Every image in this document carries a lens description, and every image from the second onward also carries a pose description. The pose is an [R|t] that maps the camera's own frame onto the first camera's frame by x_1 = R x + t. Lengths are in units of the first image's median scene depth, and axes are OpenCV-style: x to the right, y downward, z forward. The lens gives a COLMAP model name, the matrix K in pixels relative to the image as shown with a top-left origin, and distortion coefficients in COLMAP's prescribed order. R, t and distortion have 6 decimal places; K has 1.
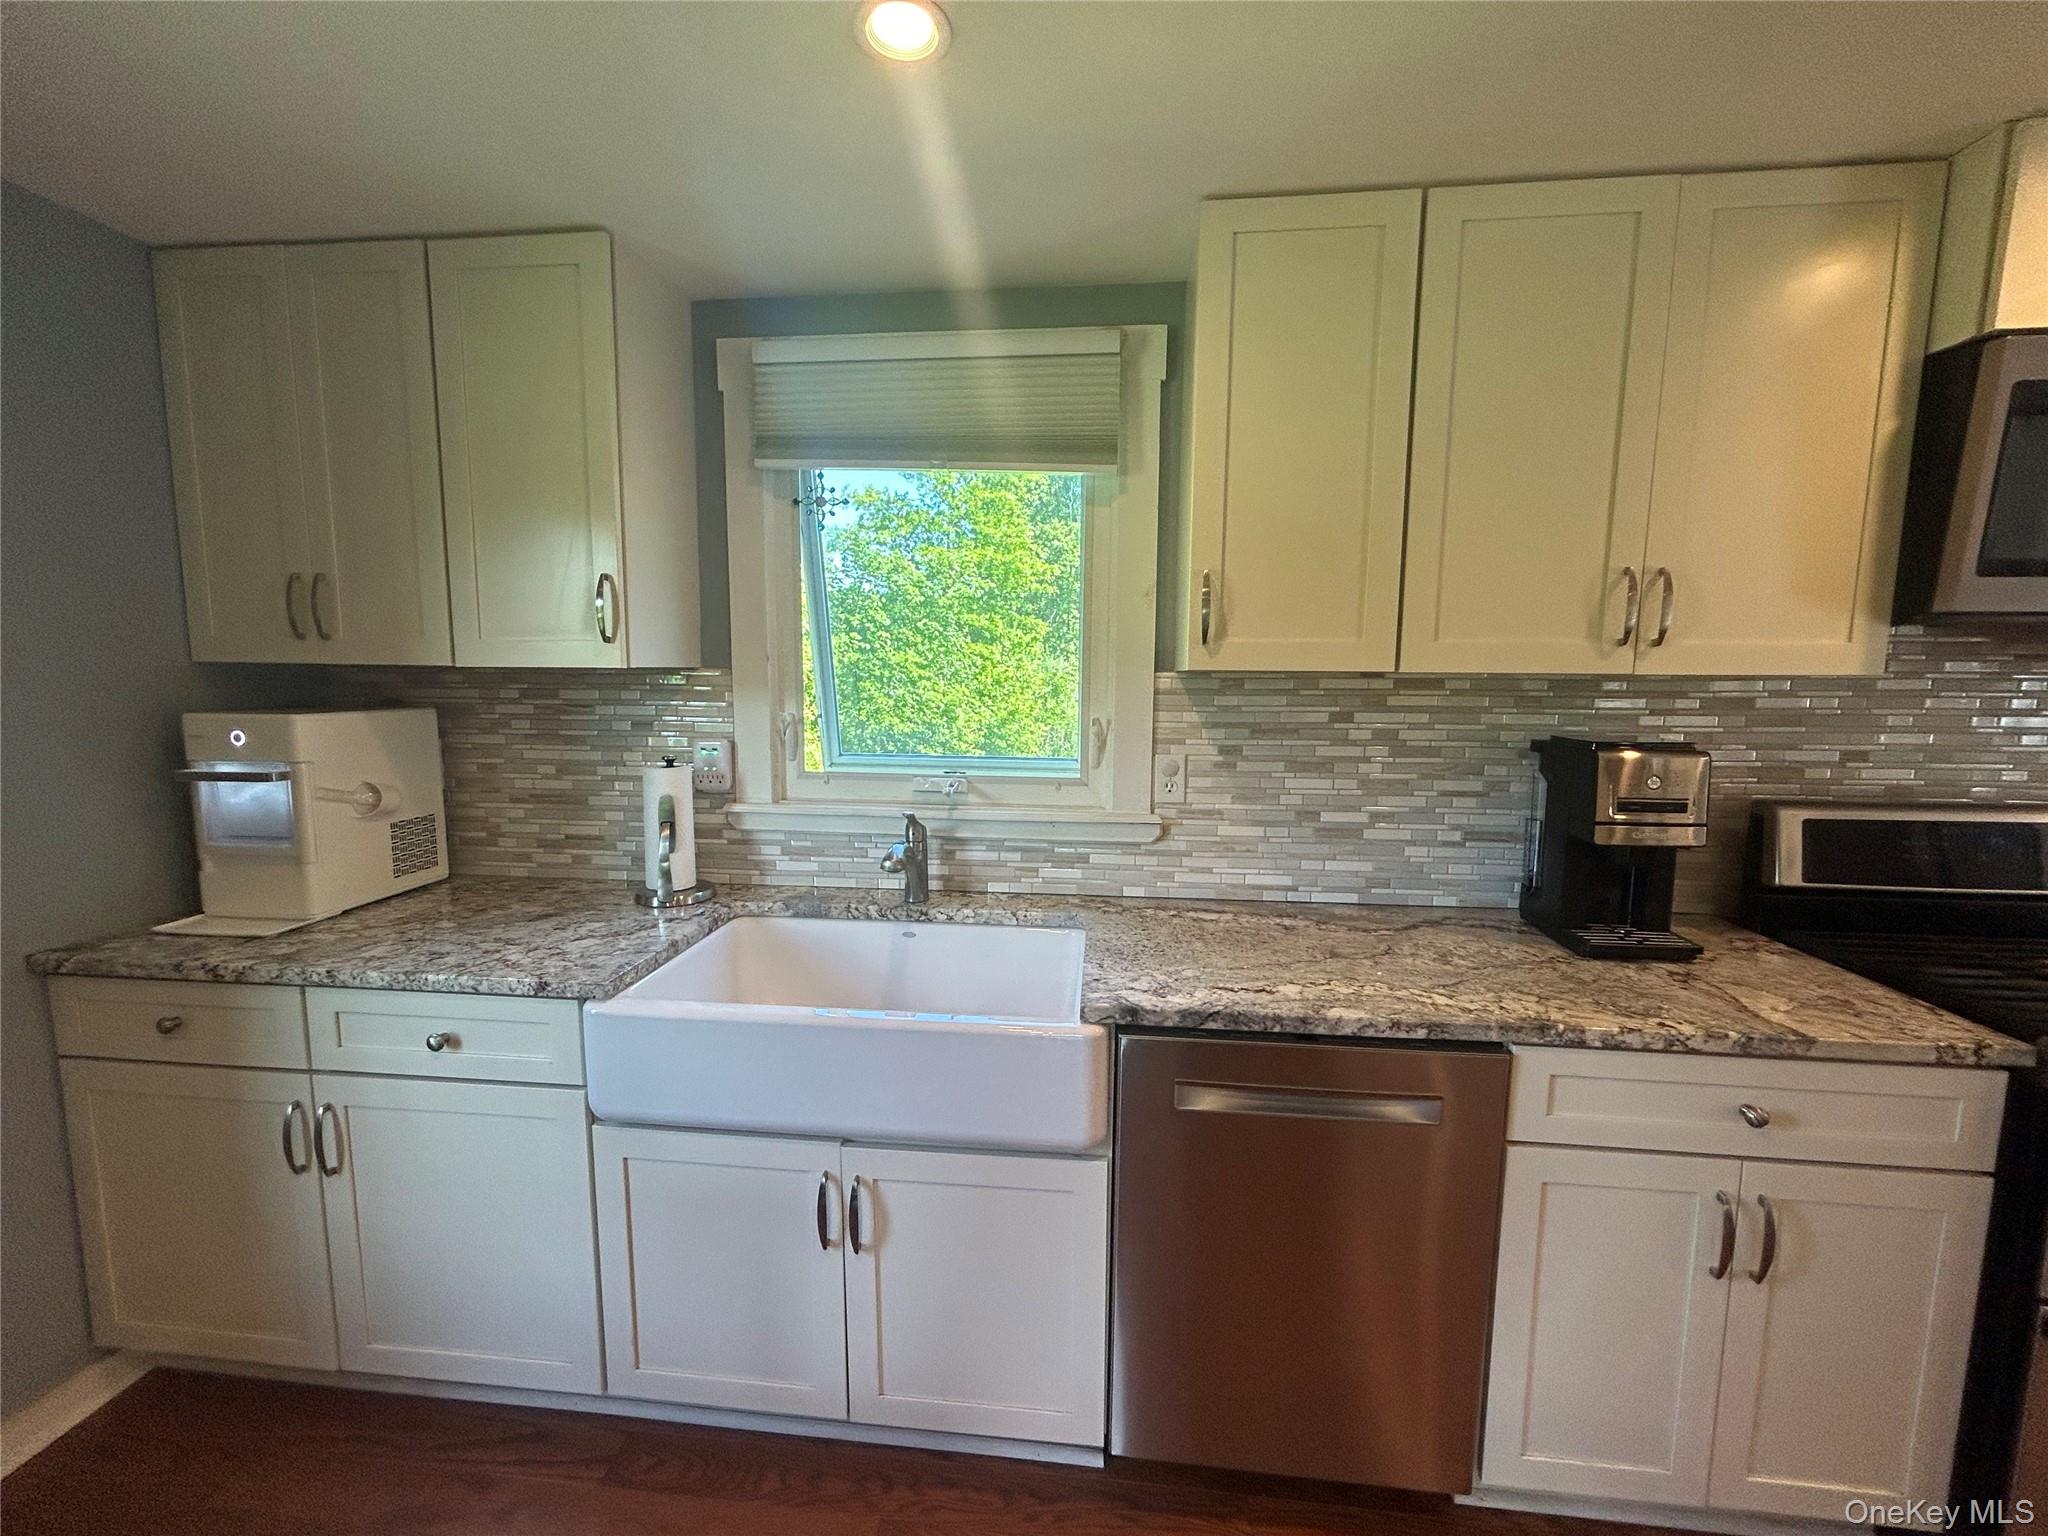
lens RADIAL K [[822.9, 0, 1018.9], [0, 822.9, 767.6], [0, 0, 1]] dist [-0.000928, -0.000046]
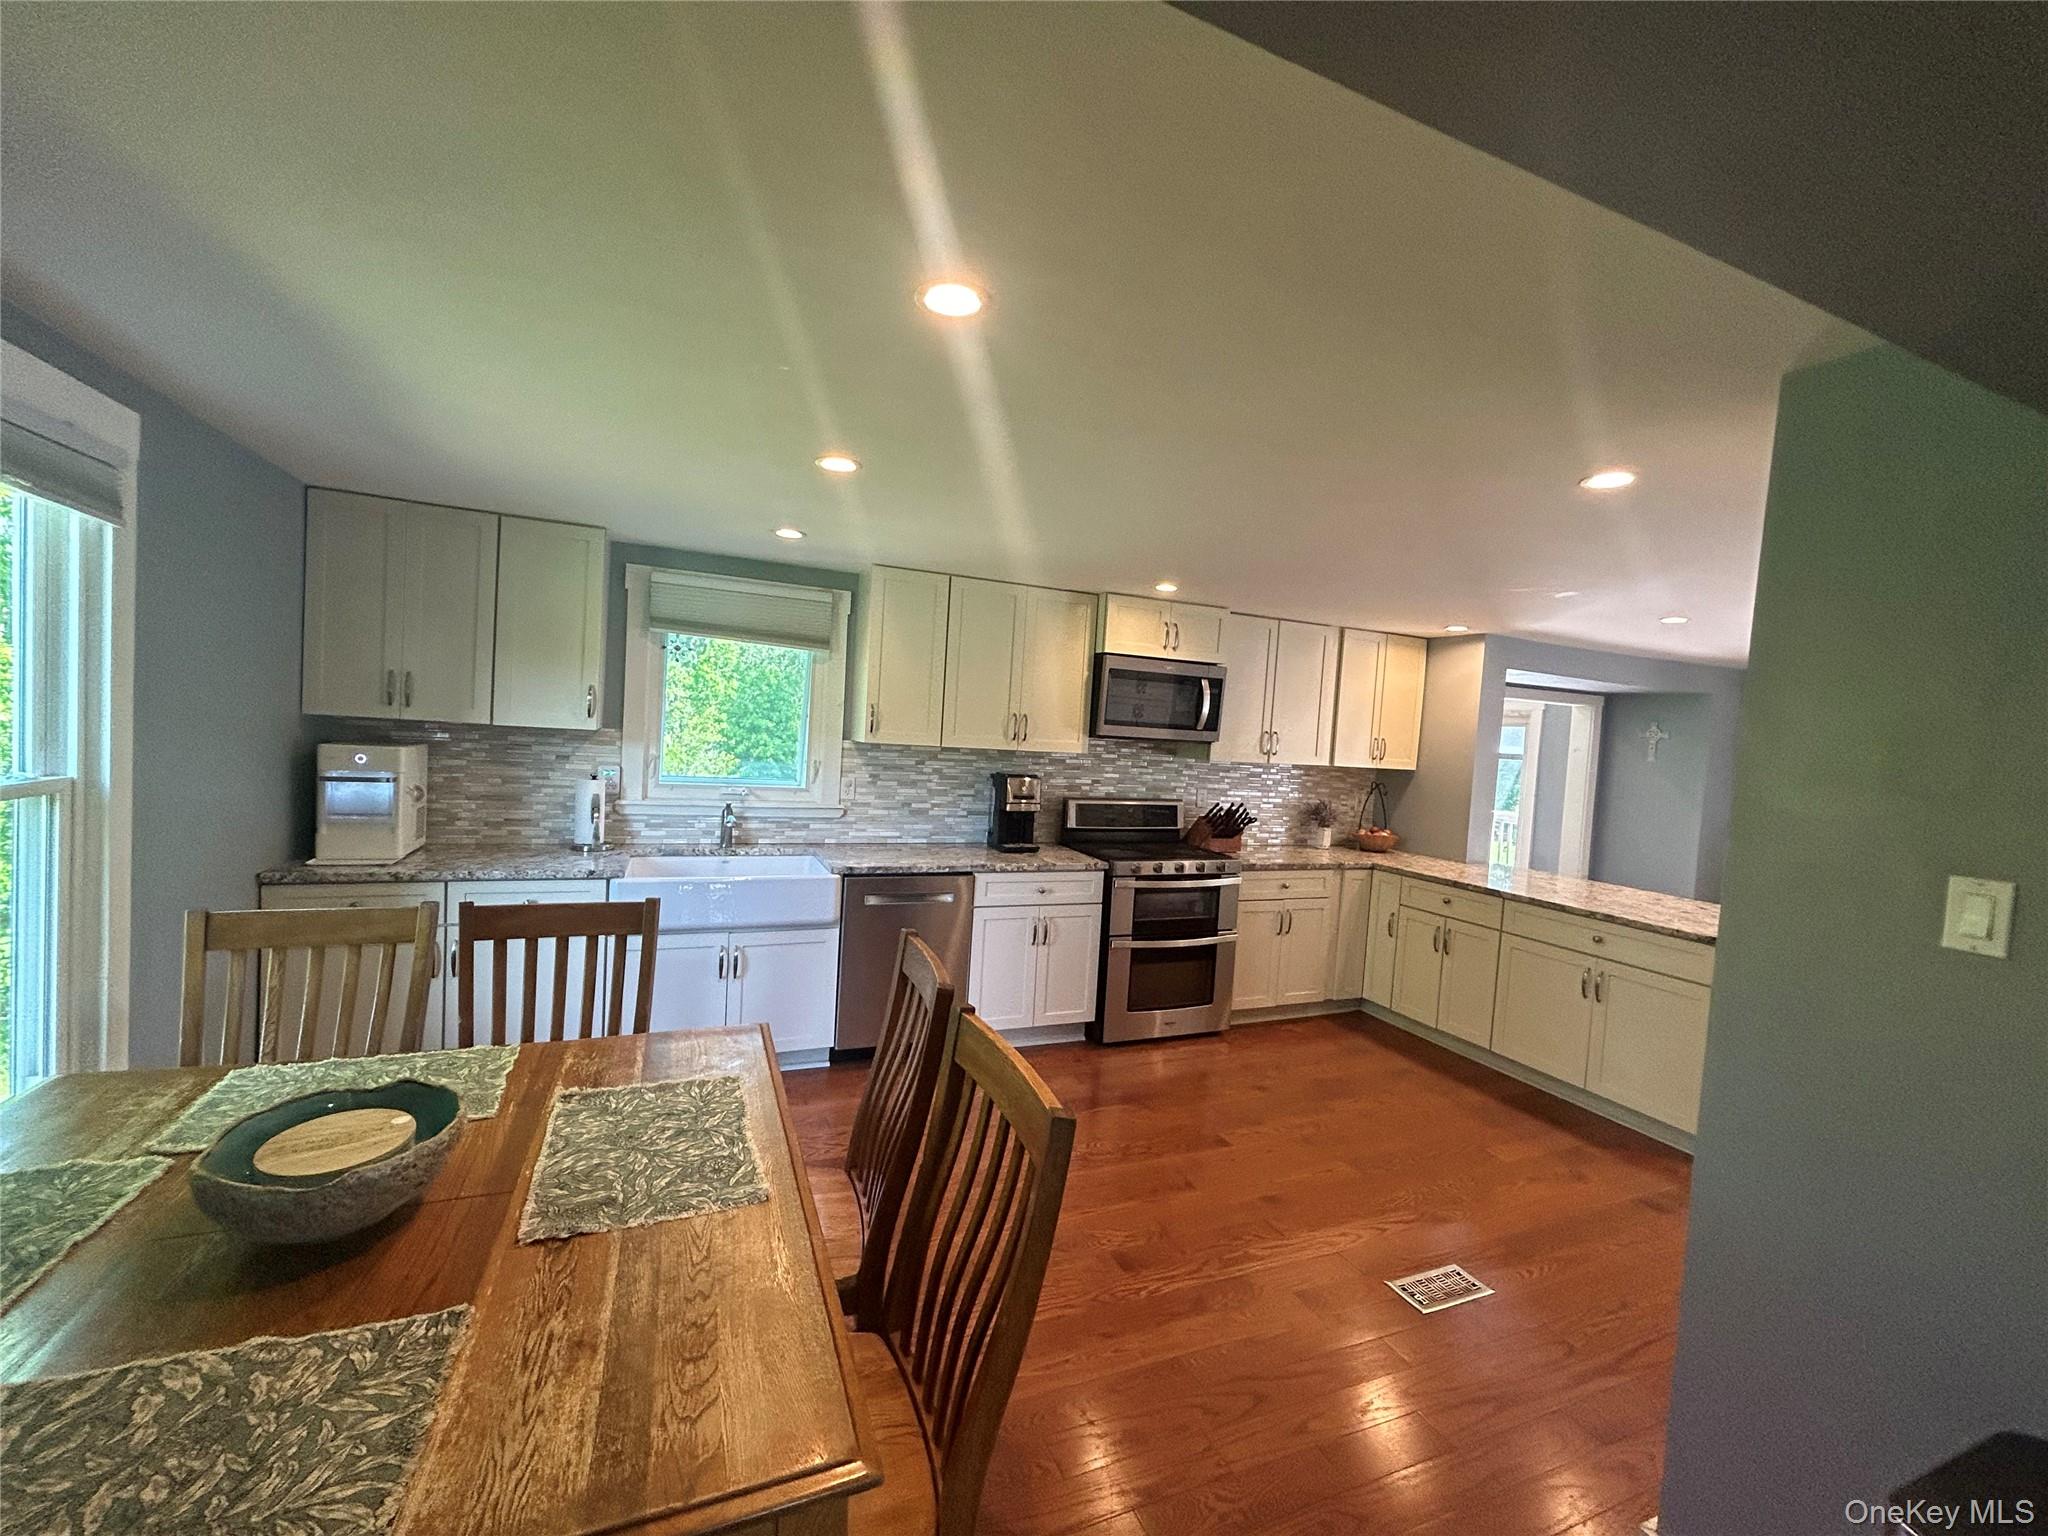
lens RADIAL K [[822.9, 0, 1018.9], [0, 822.9, 767.6], [0, 0, 1]] dist [-0.000928, -0.000046]
pose [[0.873784, 0.022271, 0.485804, -0.520449], [-0.000148, 0.998963, -0.045531, 0.061674], [-0.486314, 0.039712, 0.872881, -1.227788]]
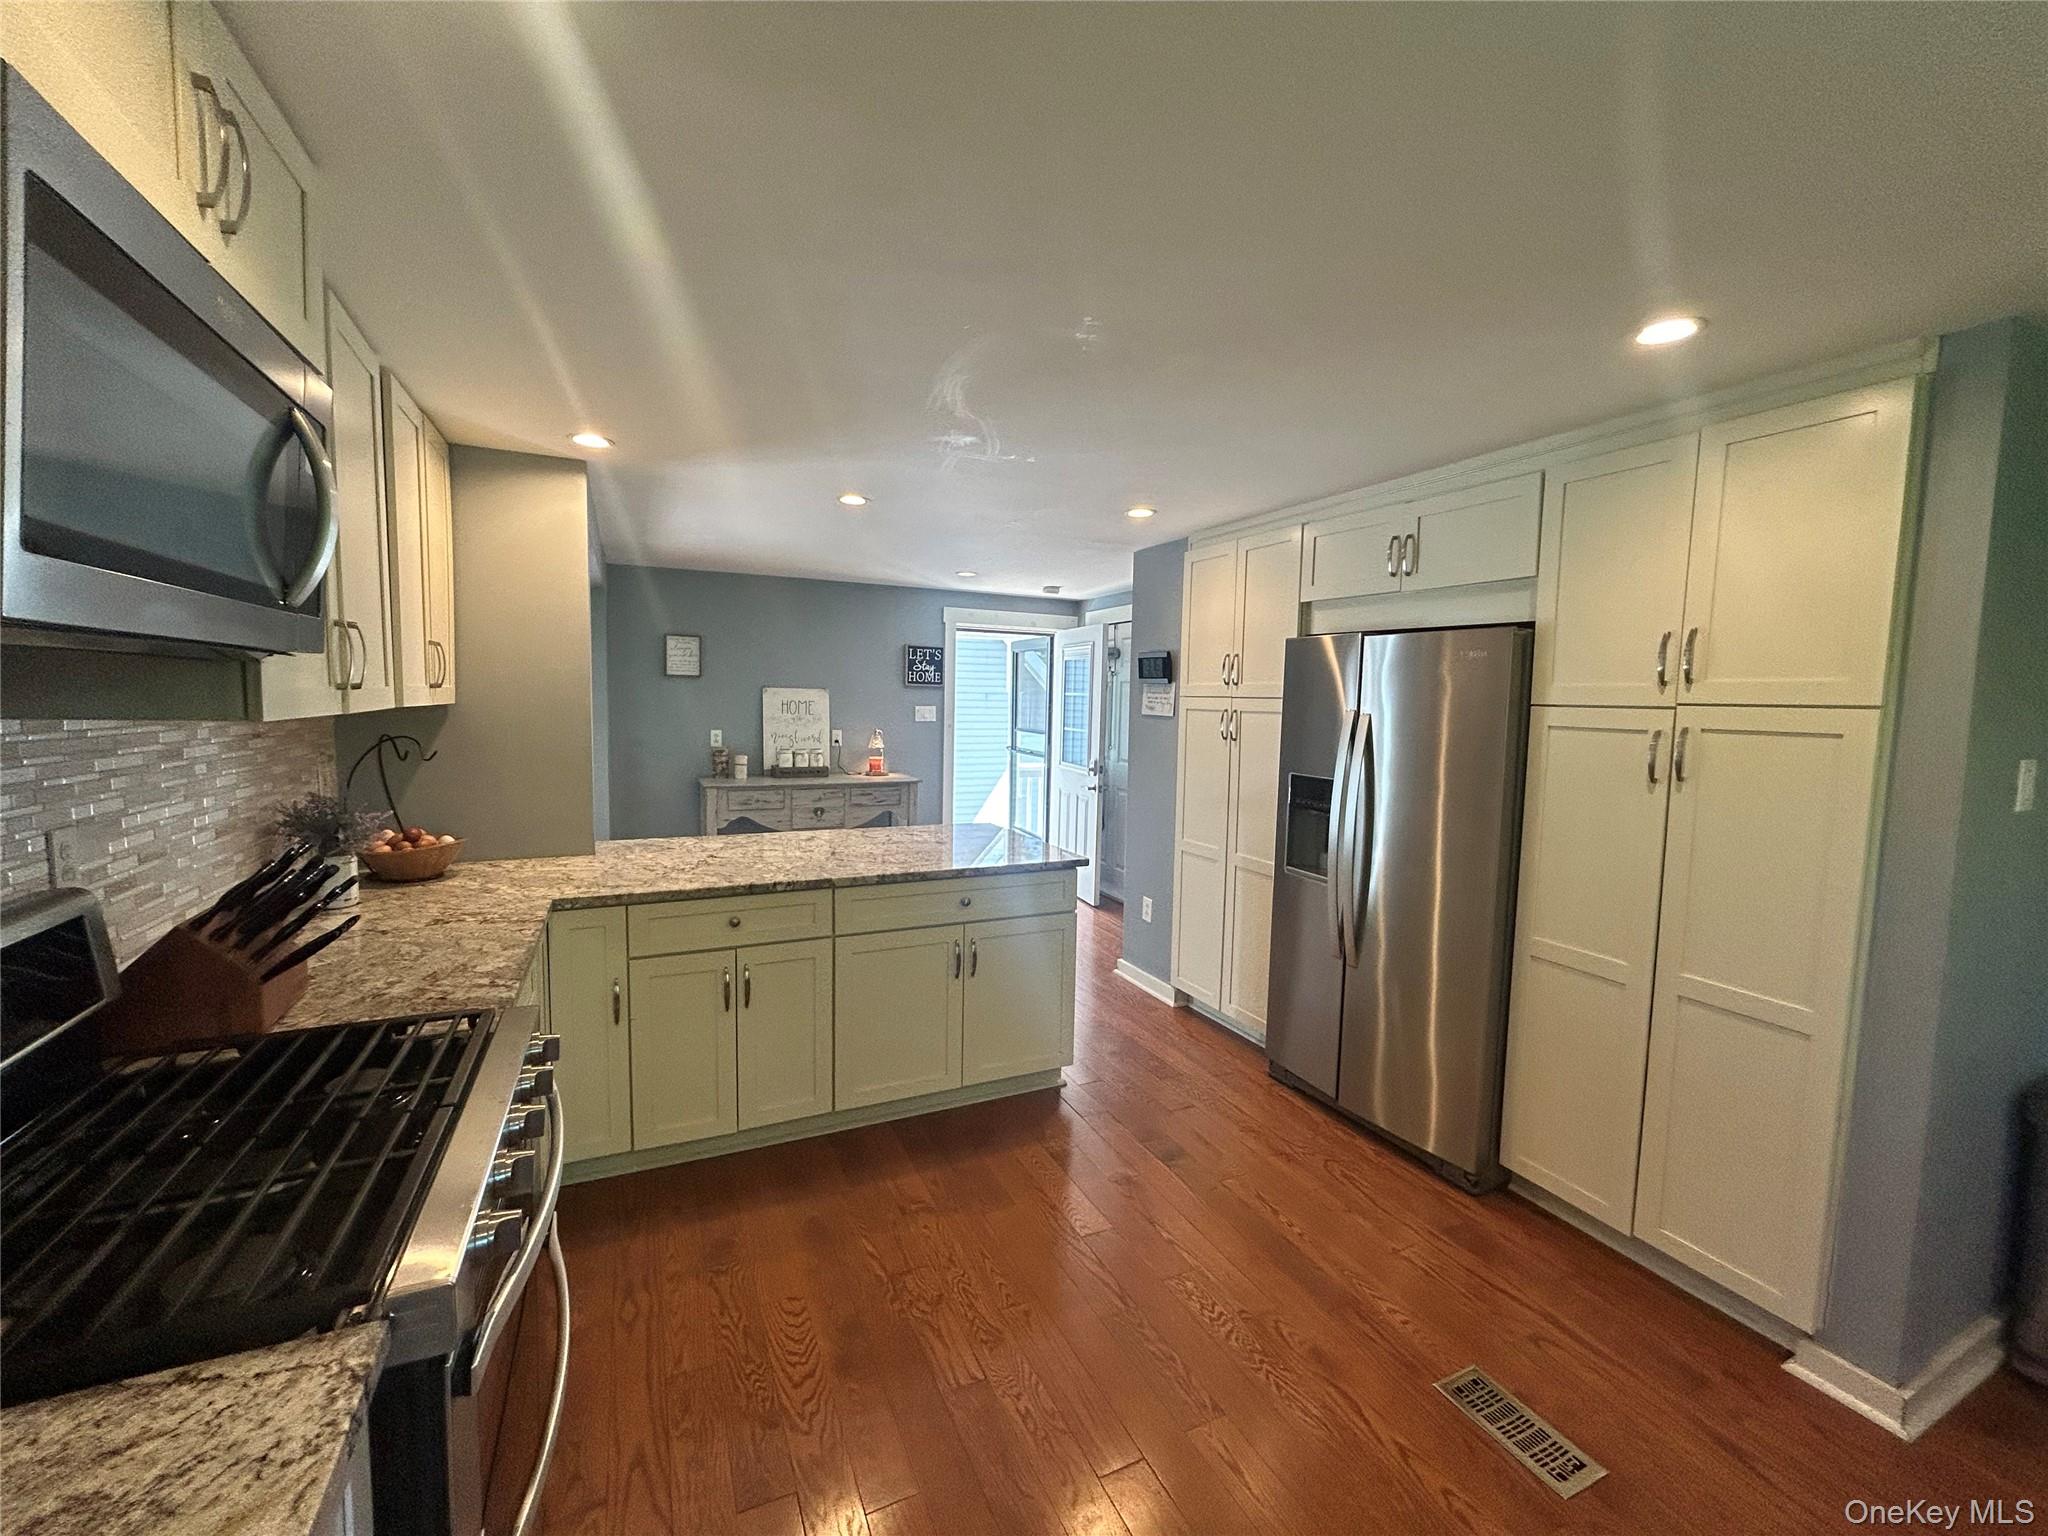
lens RADIAL K [[822.9, 0, 1018.9], [0, 822.9, 767.6], [0, 0, 1]] dist [-0.000928, -0.000046]
pose [[-0.520742, -0.091515, 0.848795, 0.325282], [0.066621, 0.986850, 0.147272, -0.102380], [-0.851111, 0.133238, -0.507798, 0.580426]]
